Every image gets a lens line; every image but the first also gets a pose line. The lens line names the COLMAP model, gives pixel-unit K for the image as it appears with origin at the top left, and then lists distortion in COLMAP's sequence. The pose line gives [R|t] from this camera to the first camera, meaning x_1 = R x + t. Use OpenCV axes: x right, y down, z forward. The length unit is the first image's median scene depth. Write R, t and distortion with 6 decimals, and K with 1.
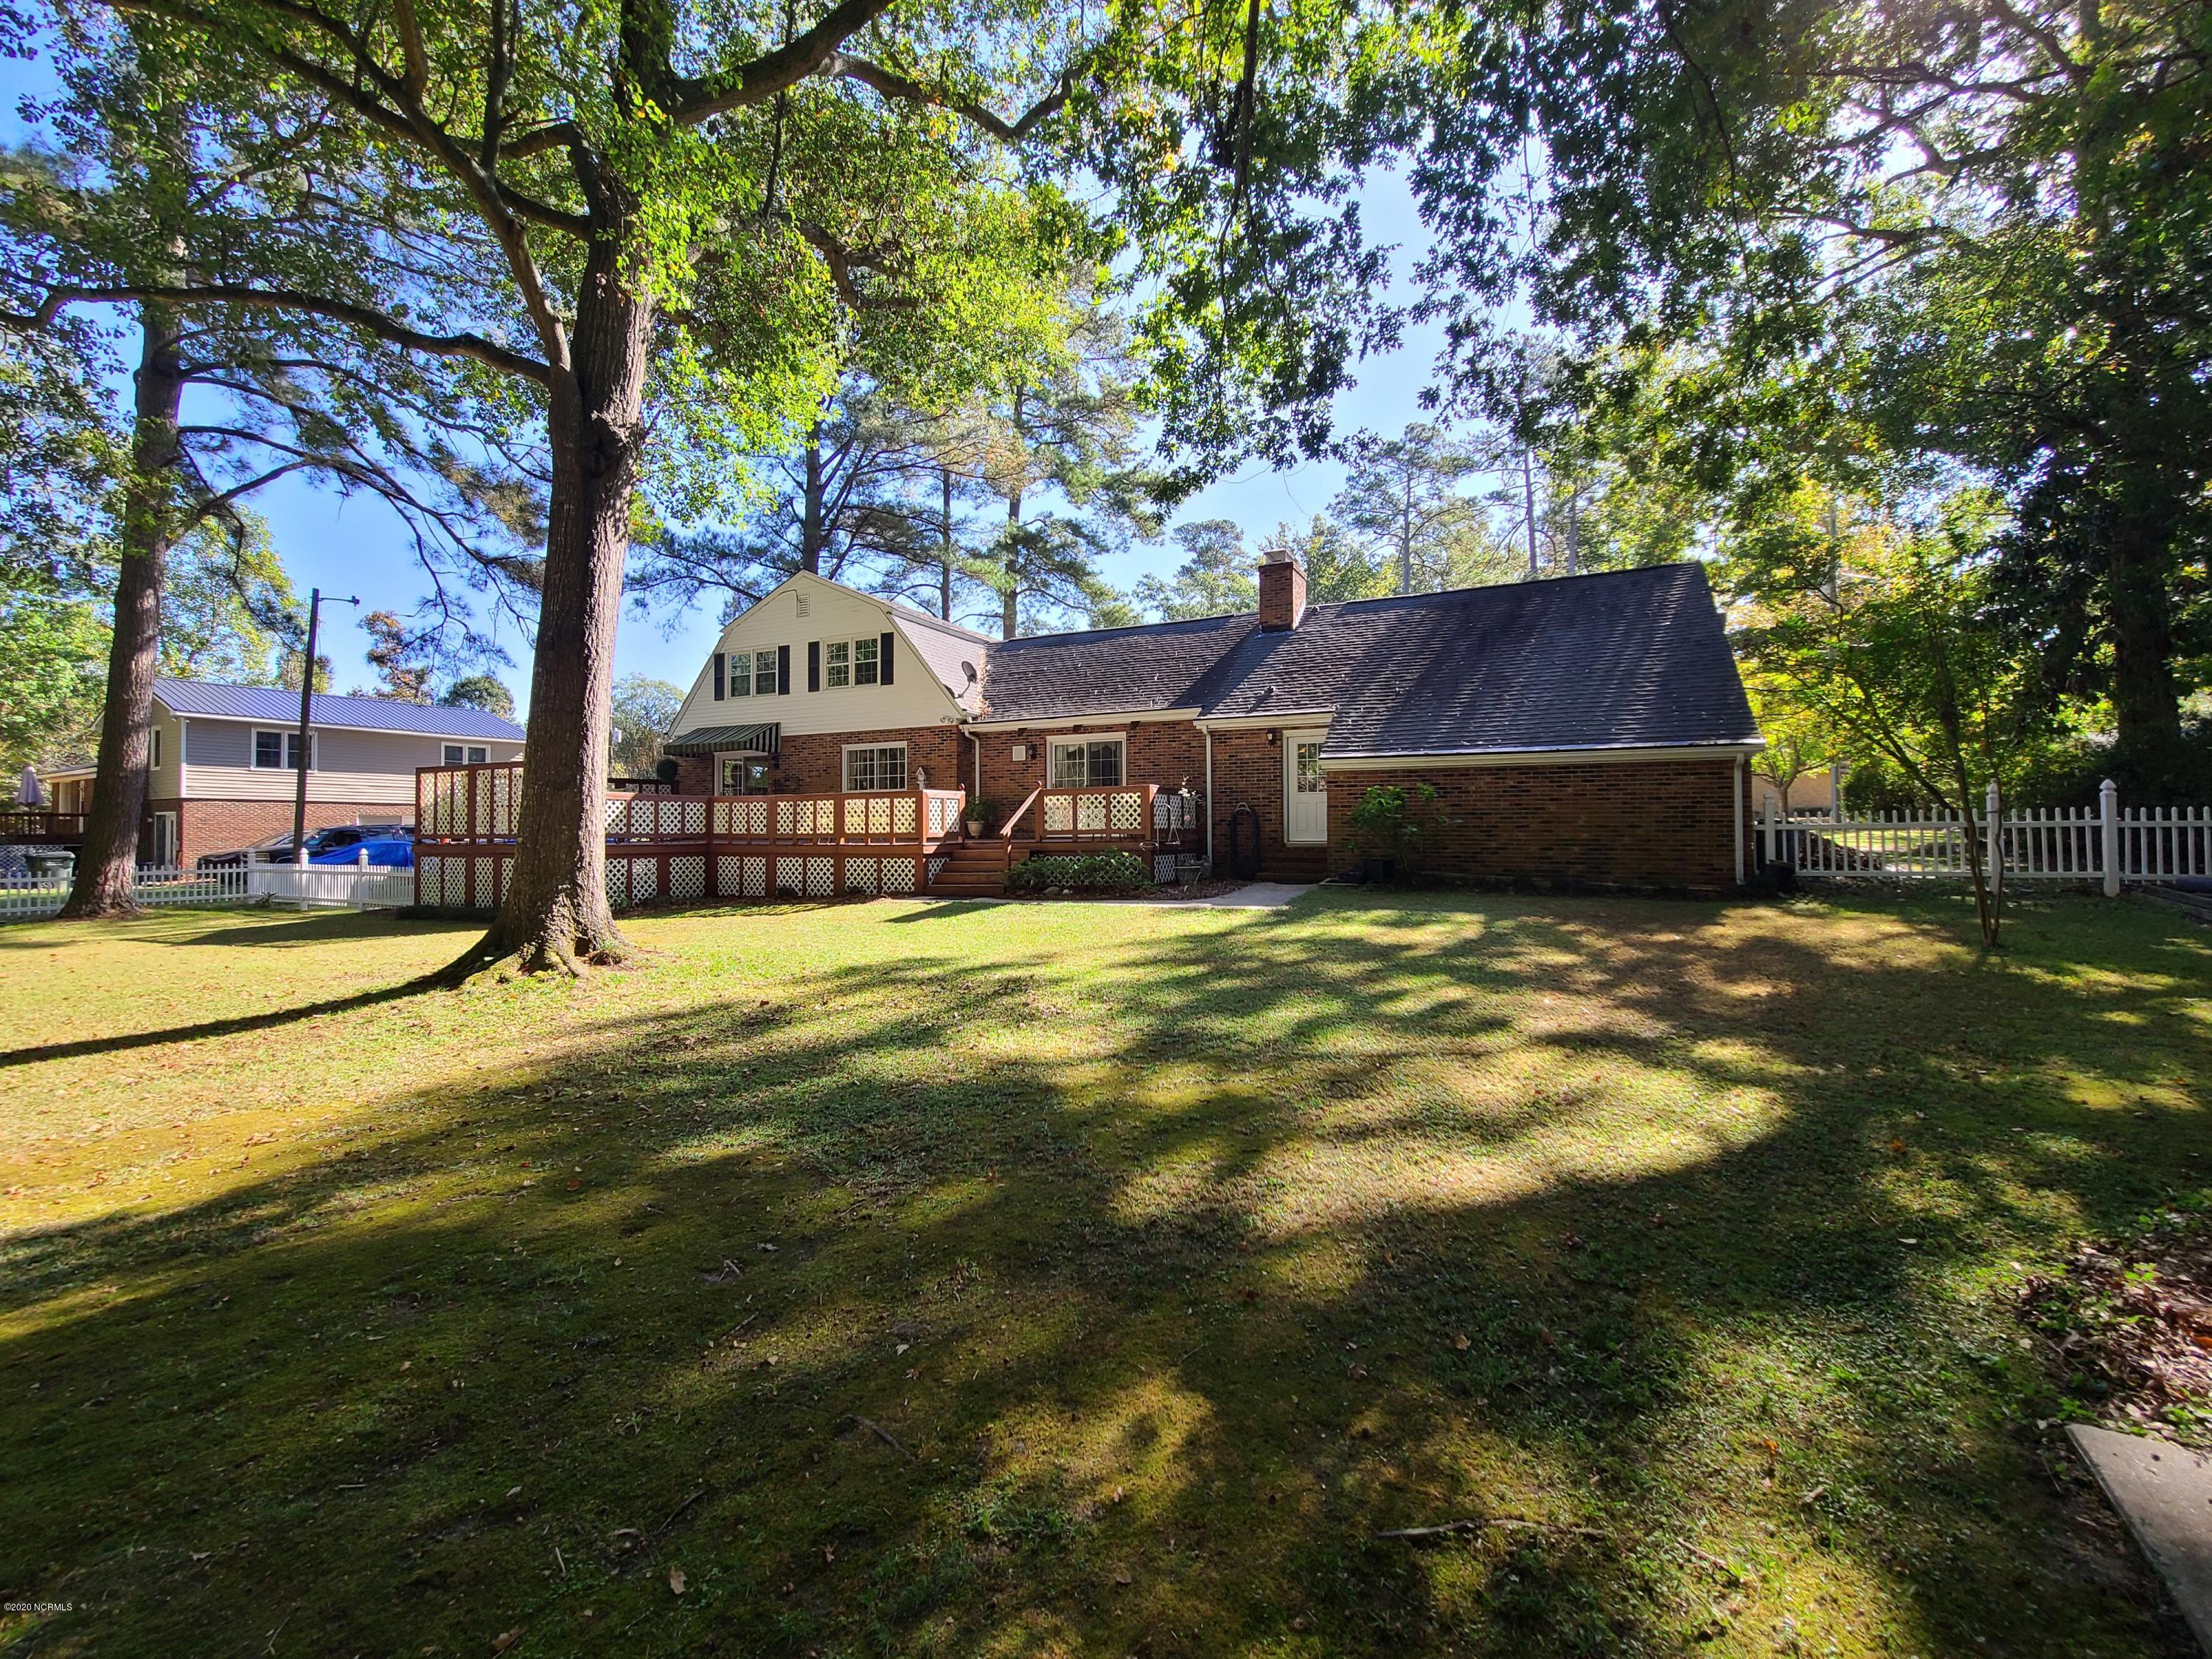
lens RADIAL K [[887.0, 0, 1106.0], [0, 887.0, 829.5], [0, 0, 1]] dist [0.000331, 0.000001]
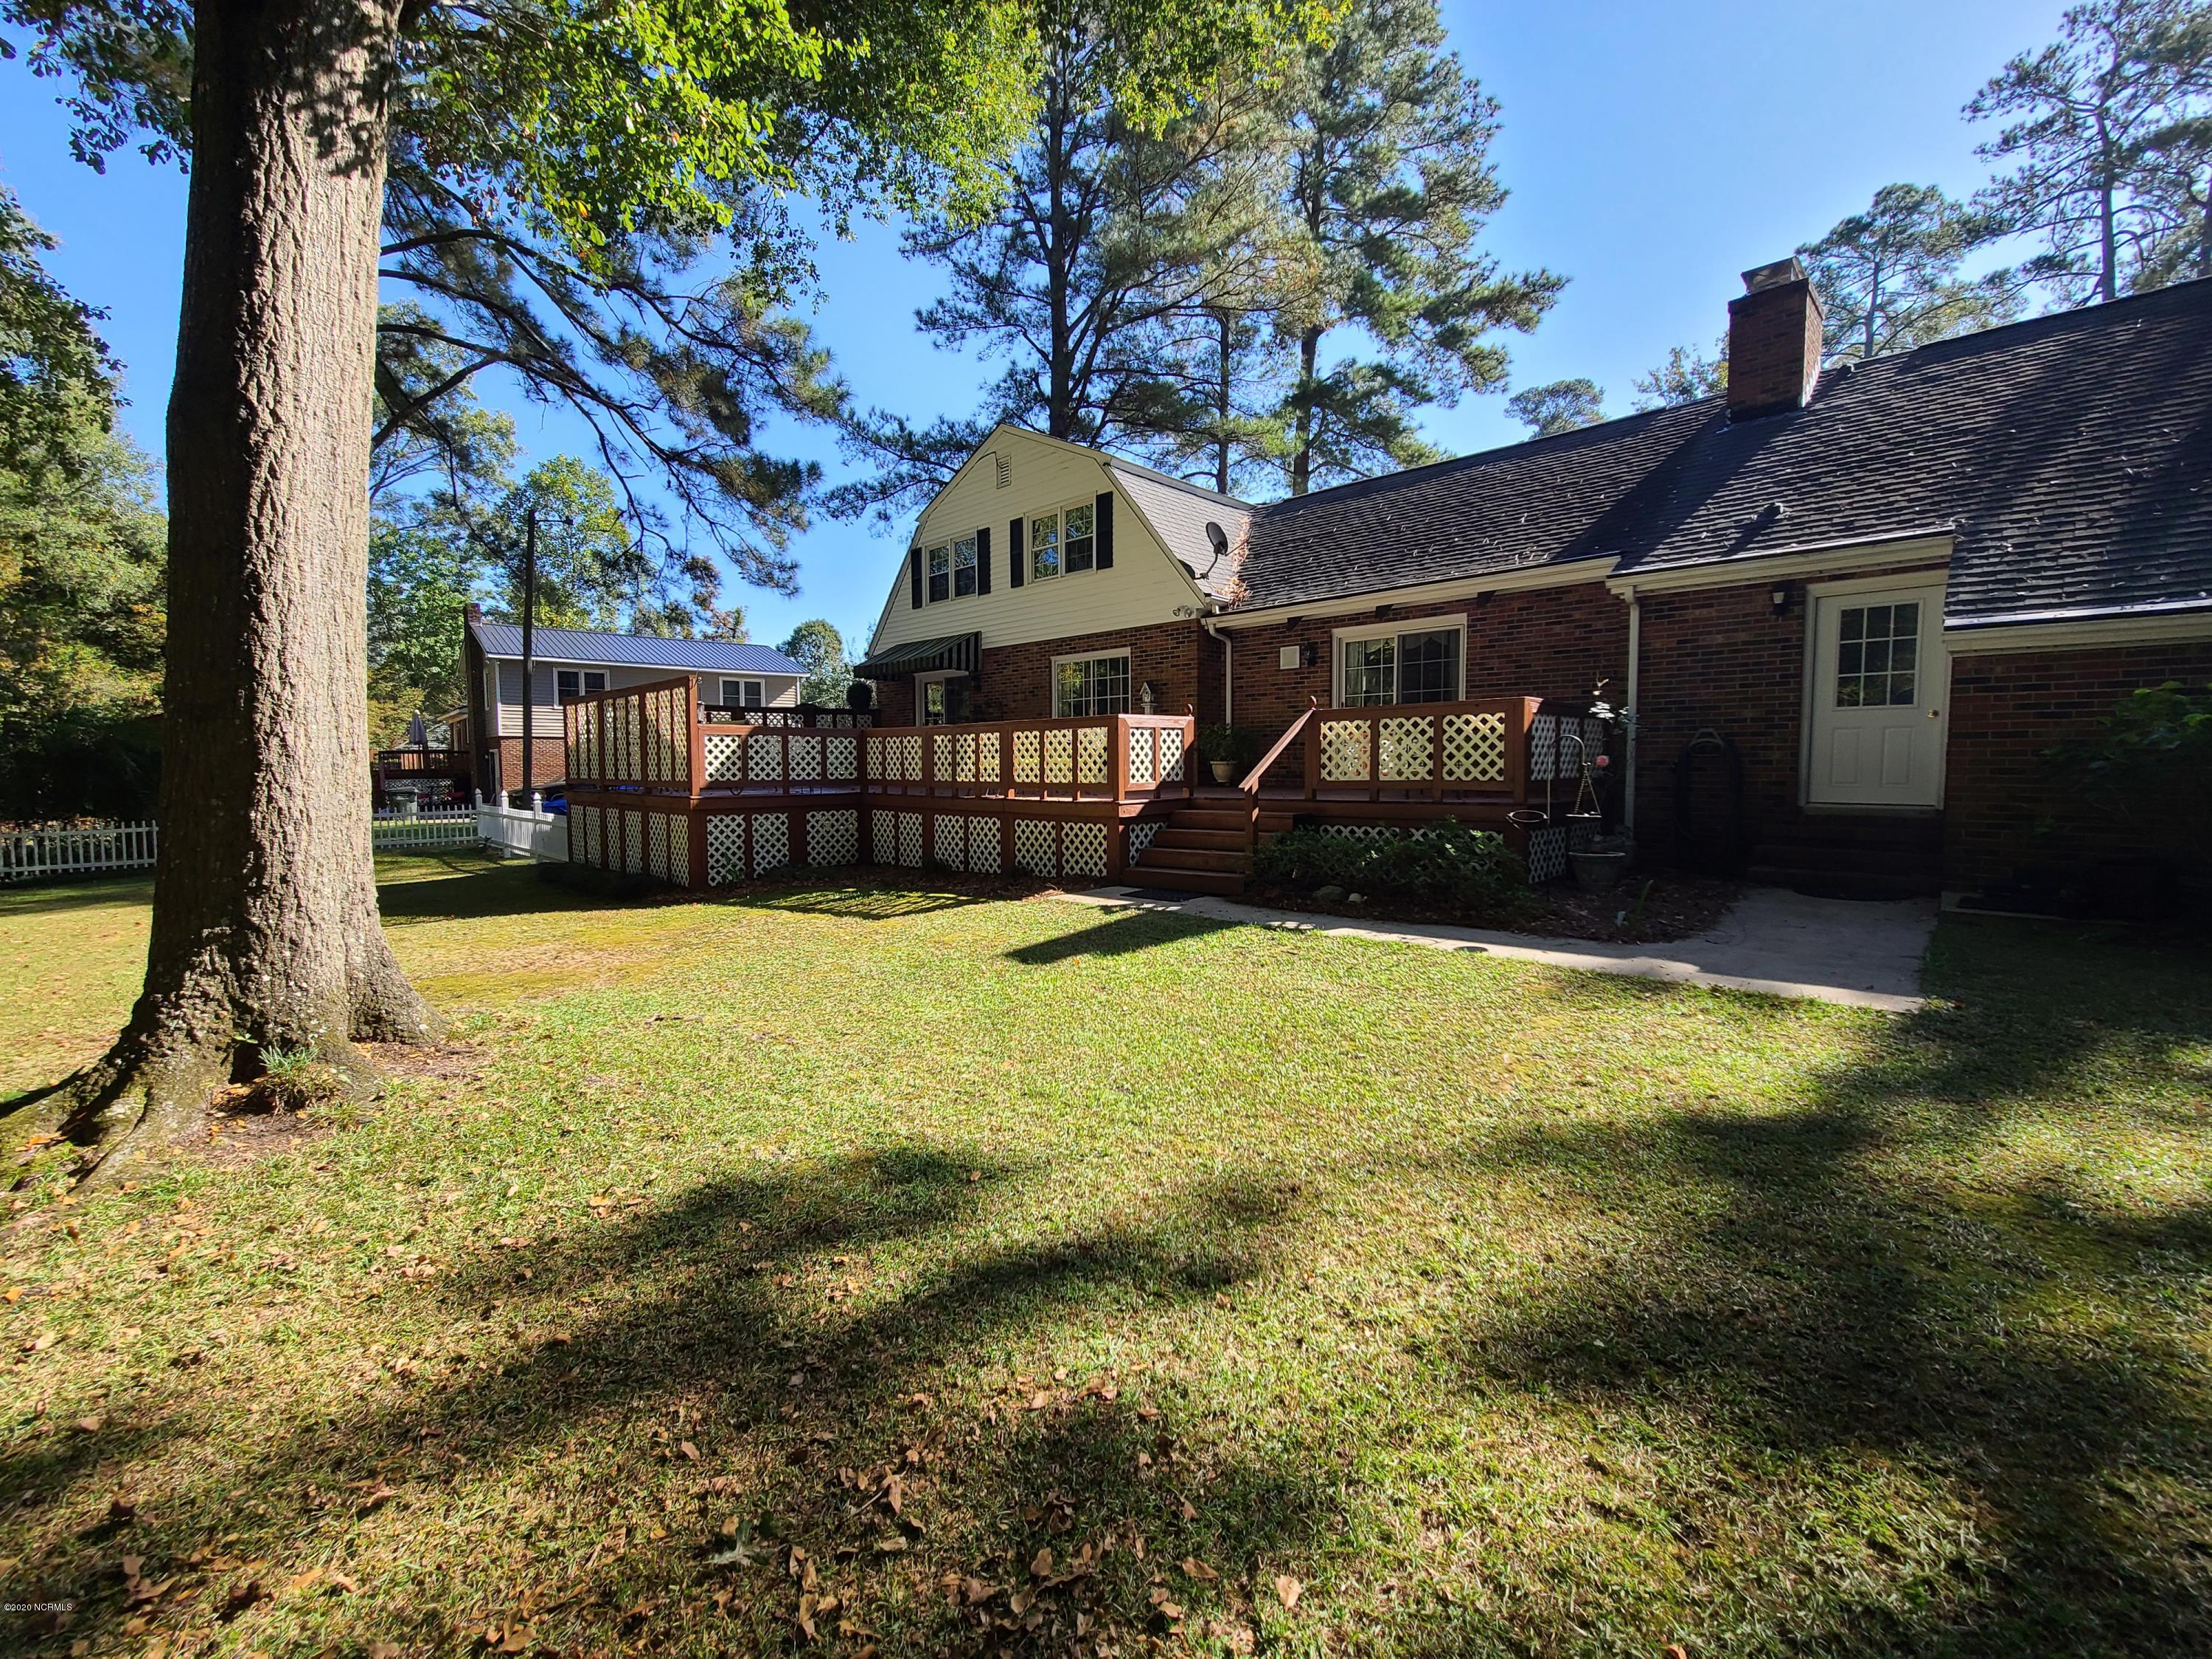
lens RADIAL K [[895.7, 0, 1101.8], [0, 895.7, 819.7], [0, 0, 1]] dist [-0.000160, 0.000045]
pose [[0.944481, 0.021104, -0.327887, -0.009224], [0.001413, 0.997665, 0.068284, -0.011489], [0.328562, -0.064957, 0.942246, 0.325362]]
